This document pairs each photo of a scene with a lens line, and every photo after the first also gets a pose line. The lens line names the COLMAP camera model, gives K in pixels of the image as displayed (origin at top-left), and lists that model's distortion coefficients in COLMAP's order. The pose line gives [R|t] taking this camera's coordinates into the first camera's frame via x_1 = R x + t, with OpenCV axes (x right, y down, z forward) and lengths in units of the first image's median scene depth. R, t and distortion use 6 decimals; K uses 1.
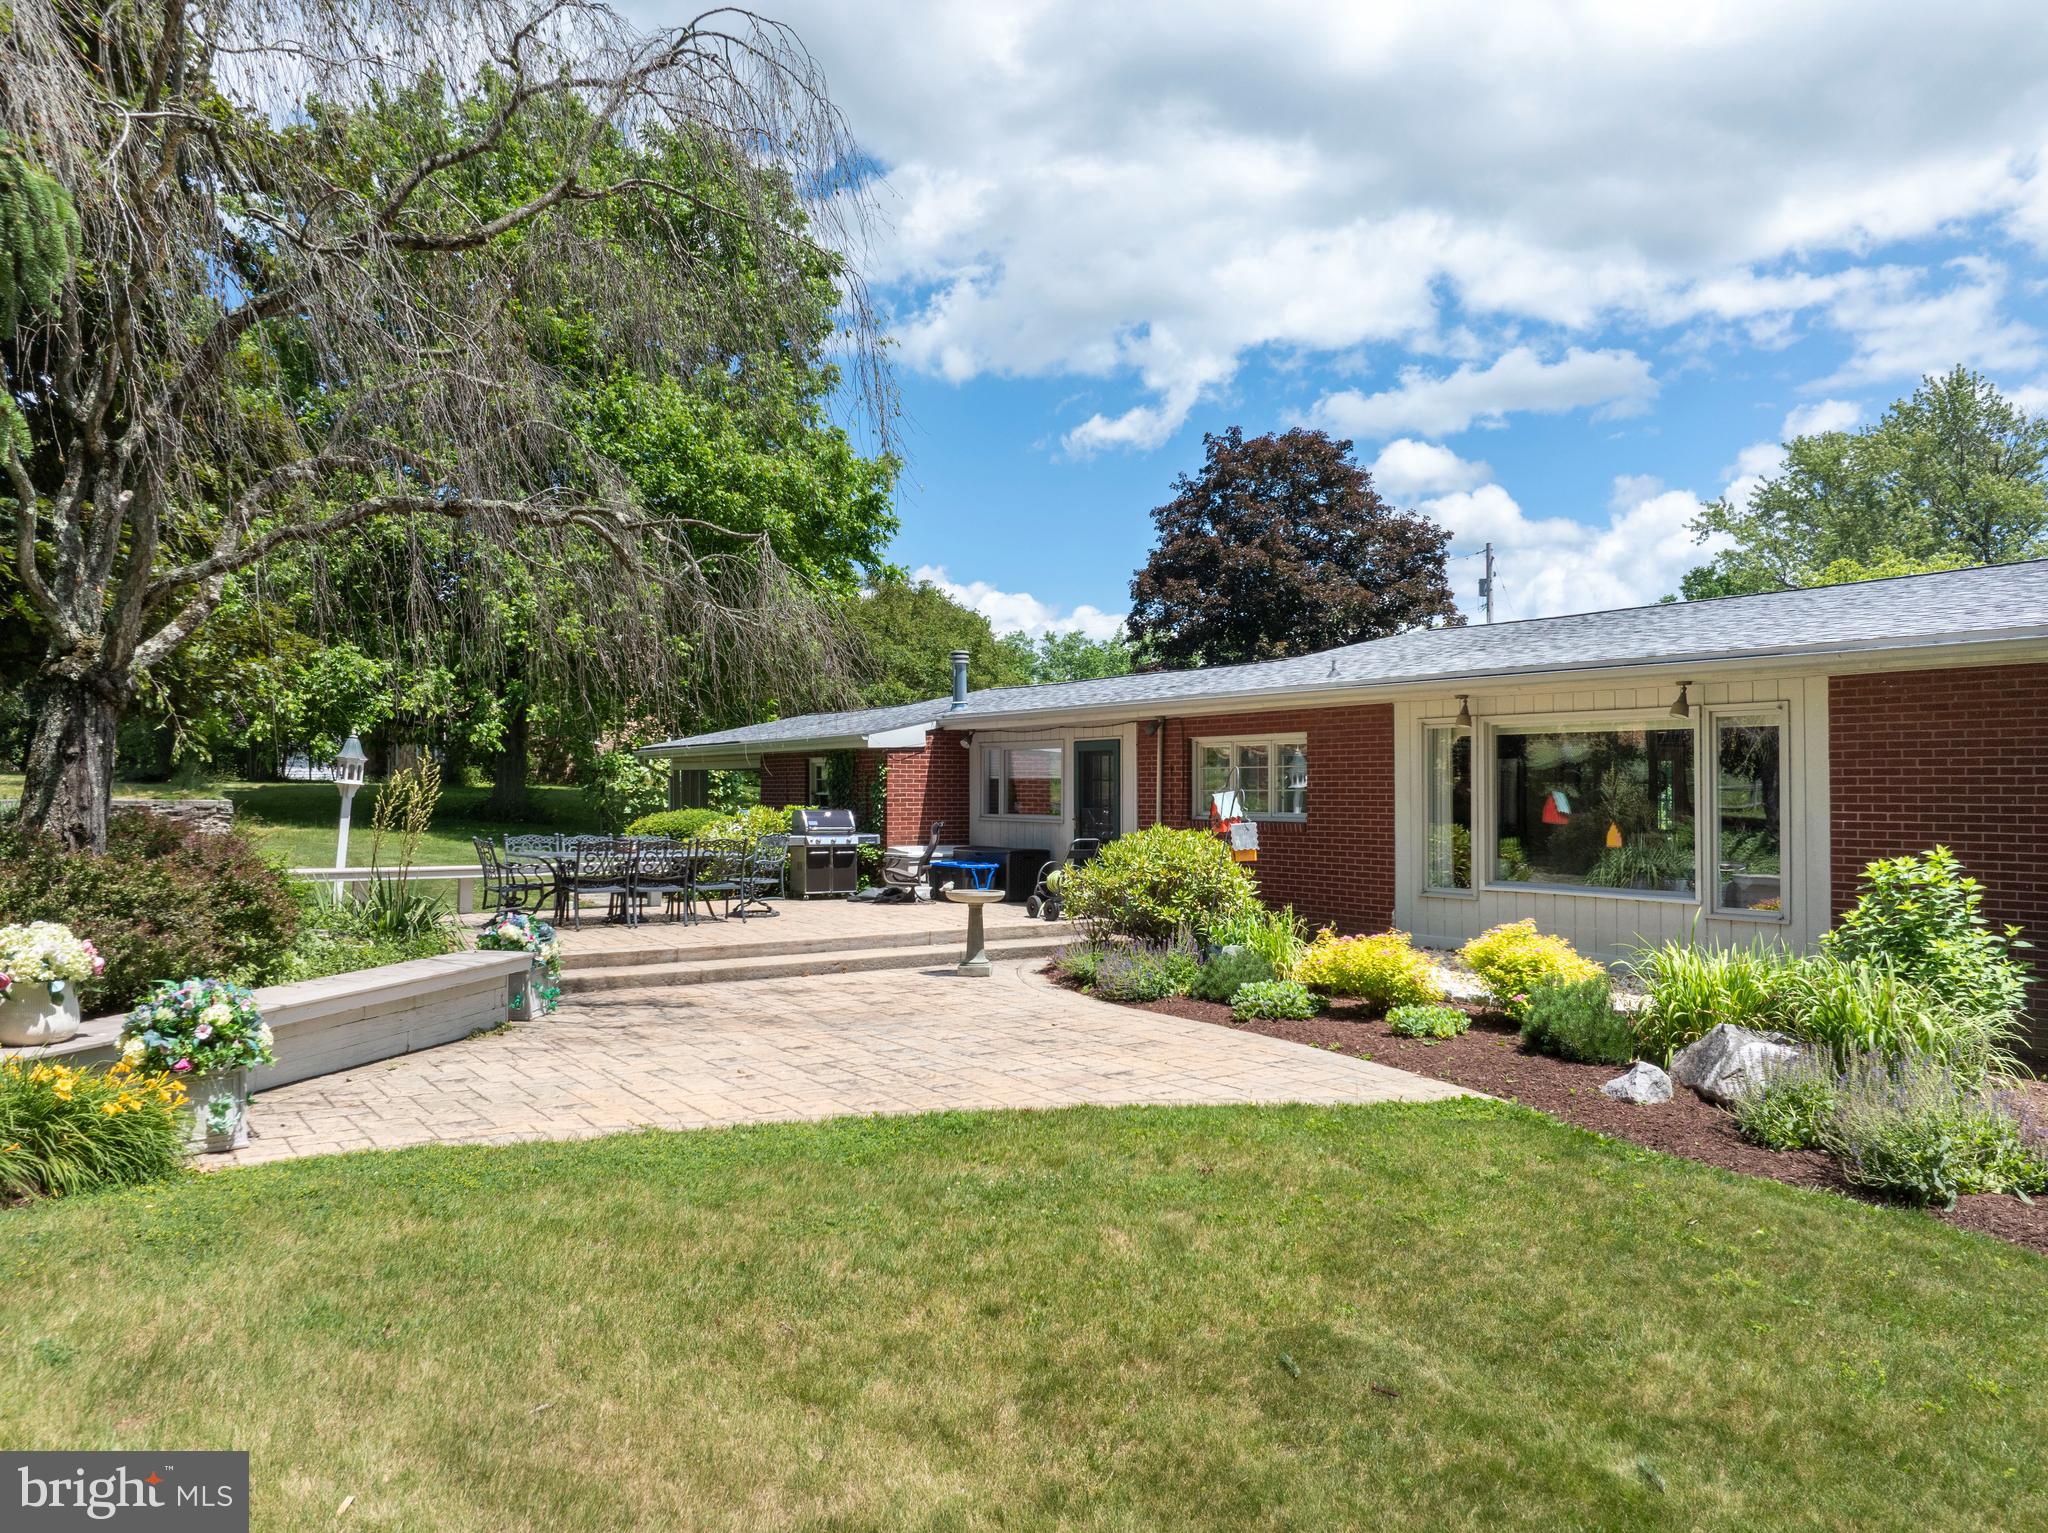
lens RADIAL K [[1436.2, 0, 1007.3], [0, 1436.2, 767.0], [0, 0, 1]] dist [-0.042188, 0.010315]
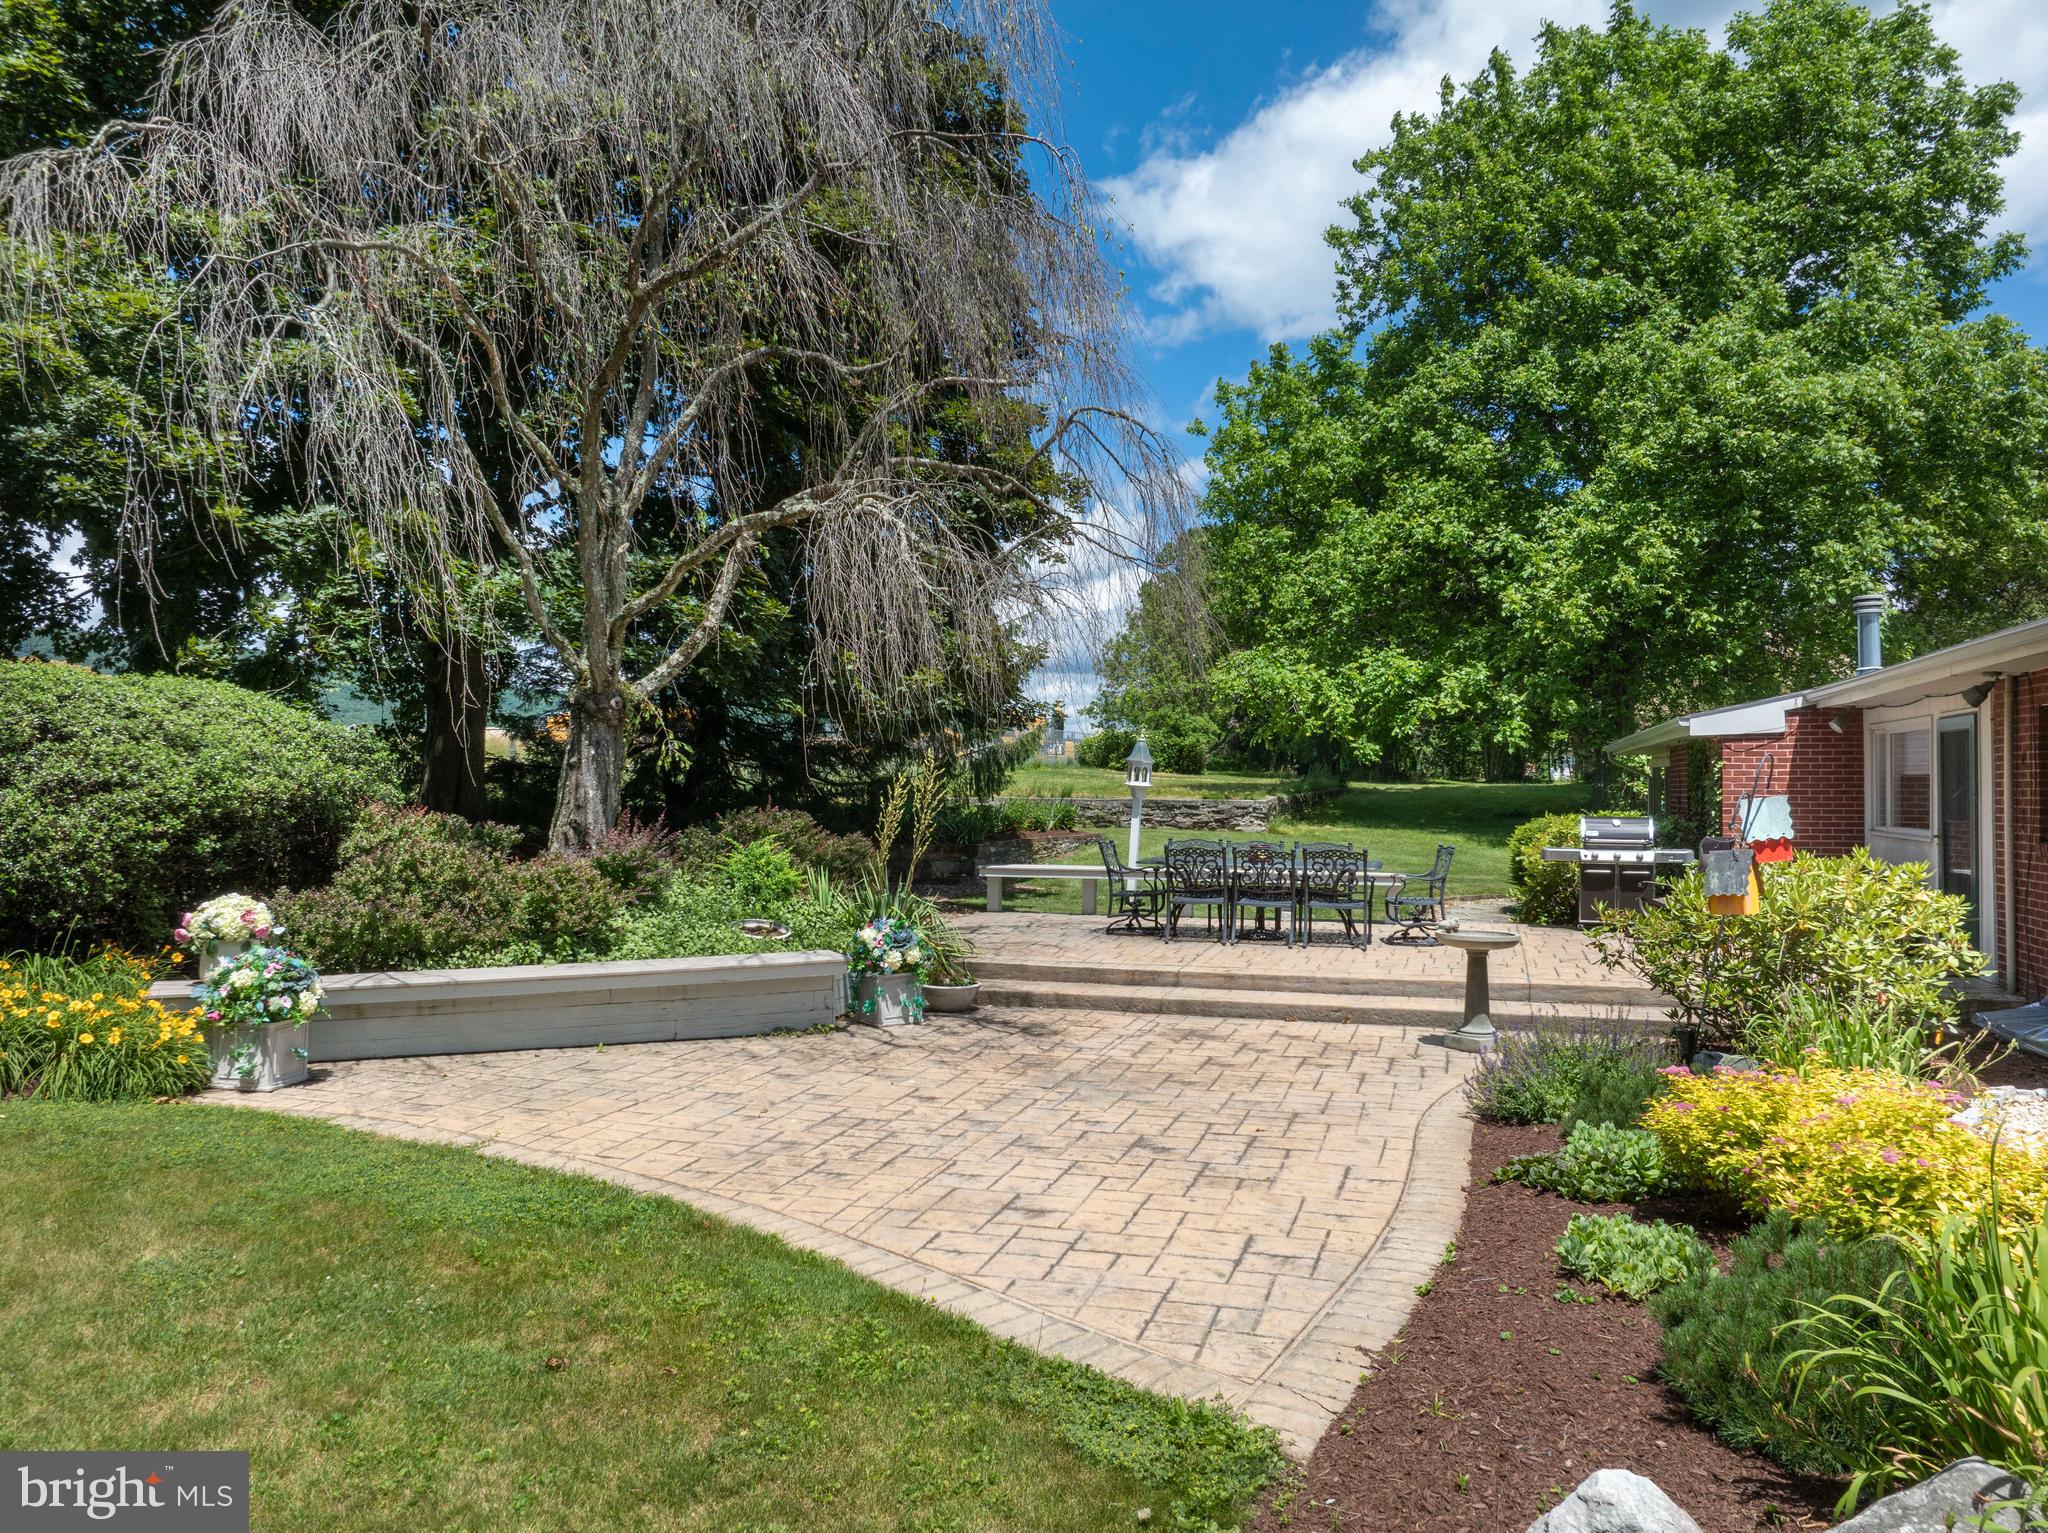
lens RADIAL K [[1436.2, 0, 1010.8], [0, 1436.2, 779.4], [0, 0, 1]] dist [-0.042188, 0.010315]
pose [[0.630620, -0.005690, -0.776071, 0.385763], [0.012369, 0.999920, 0.002720, 0.004687], [0.775993, -0.011315, 0.630640, 0.358371]]
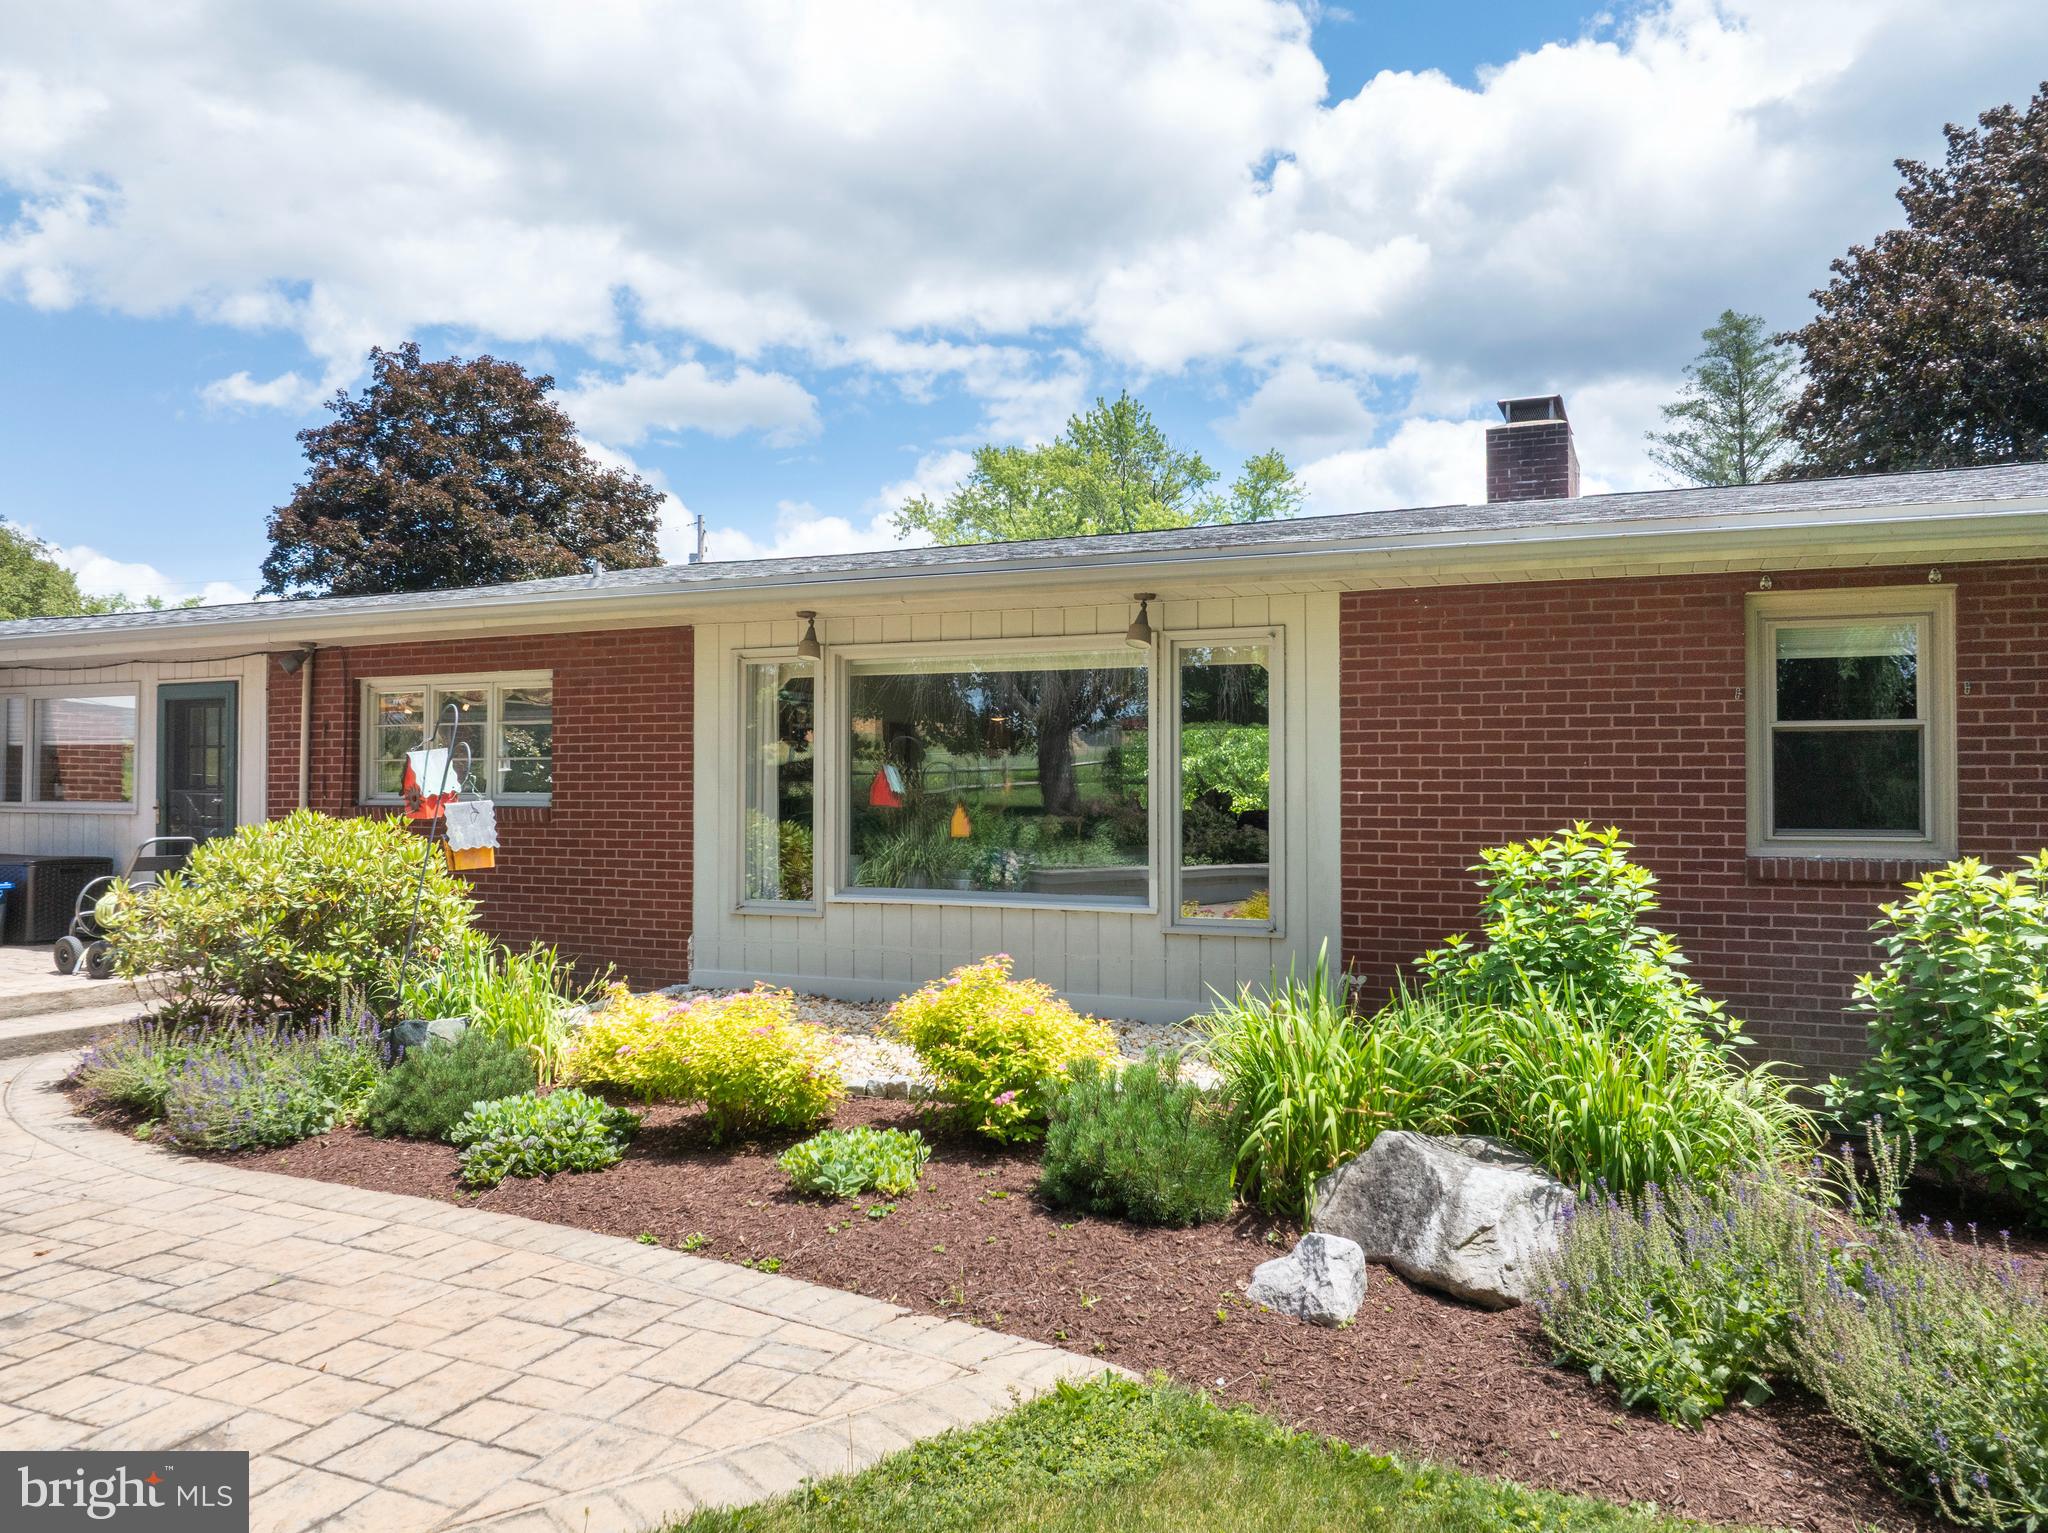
lens RADIAL K [[1436.2, 0, 1032.3], [0, 1436.2, 762.8], [0, 0, 1]] dist [-0.042188, 0.010315]
pose [[0.836709, 0.011282, 0.547532, 0.037187], [-0.010274, 0.999935, -0.004905, 0.021075], [-0.547552, -0.001521, 0.836770, 0.356908]]
